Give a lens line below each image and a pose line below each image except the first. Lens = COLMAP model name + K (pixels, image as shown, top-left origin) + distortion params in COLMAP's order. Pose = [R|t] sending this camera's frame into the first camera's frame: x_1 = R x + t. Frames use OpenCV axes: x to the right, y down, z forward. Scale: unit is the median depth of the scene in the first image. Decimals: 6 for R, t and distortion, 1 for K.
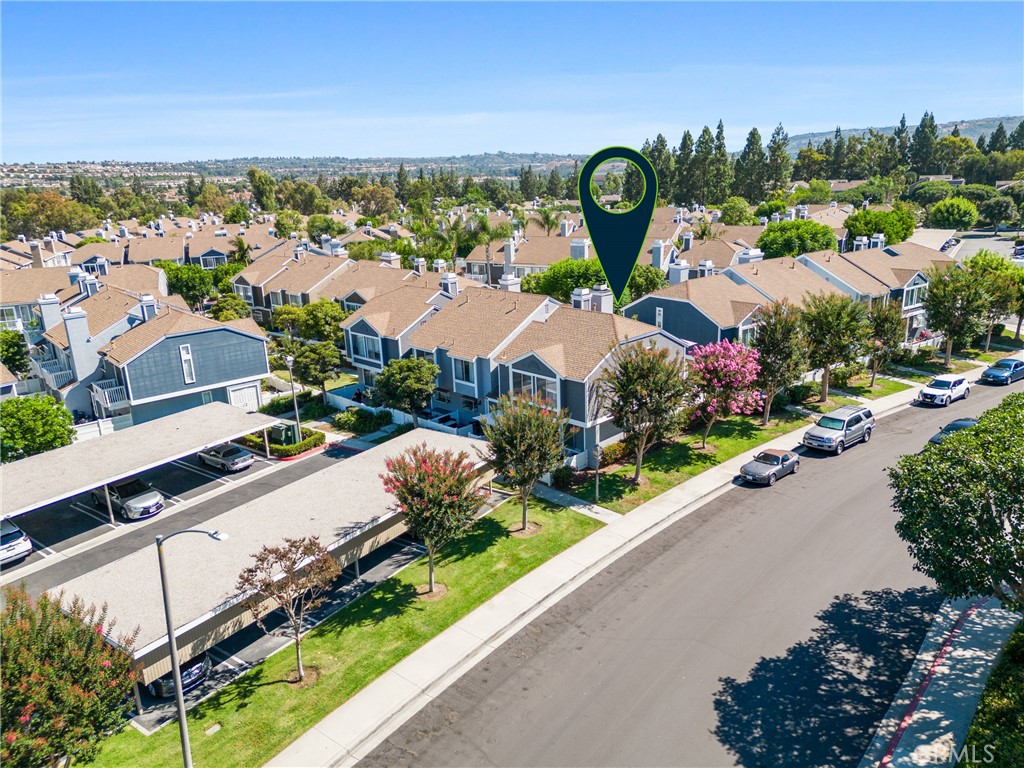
lens RADIAL K [[709.3, 0, 509.6], [0, 709.3, 382.8], [0, 0, 1]] dist [0.039977, -0.002366]
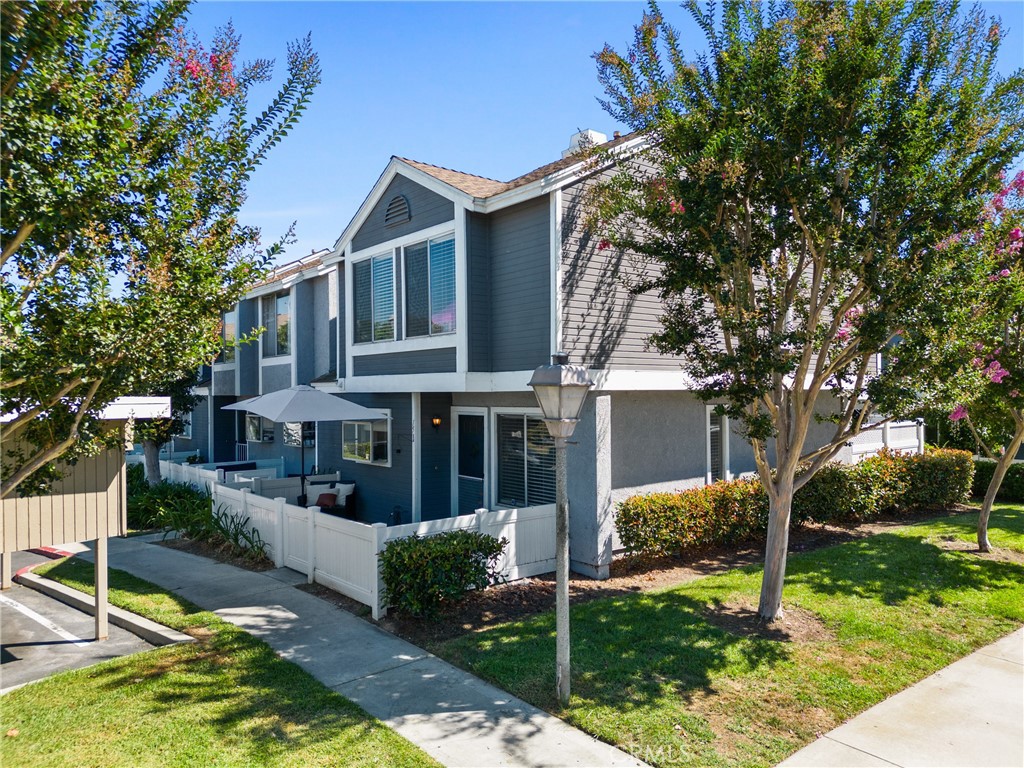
lens RADIAL K [[709.3, 0, 516.6], [0, 709.3, 386.8], [0, 0, 1]] dist [0.039977, -0.002366]
pose [[0.993877, 0.015149, -0.109446, 0.117761], [-0.045157, 0.959741, -0.277231, 0.128162], [0.100840, 0.280476, 0.954549, 0.725455]]
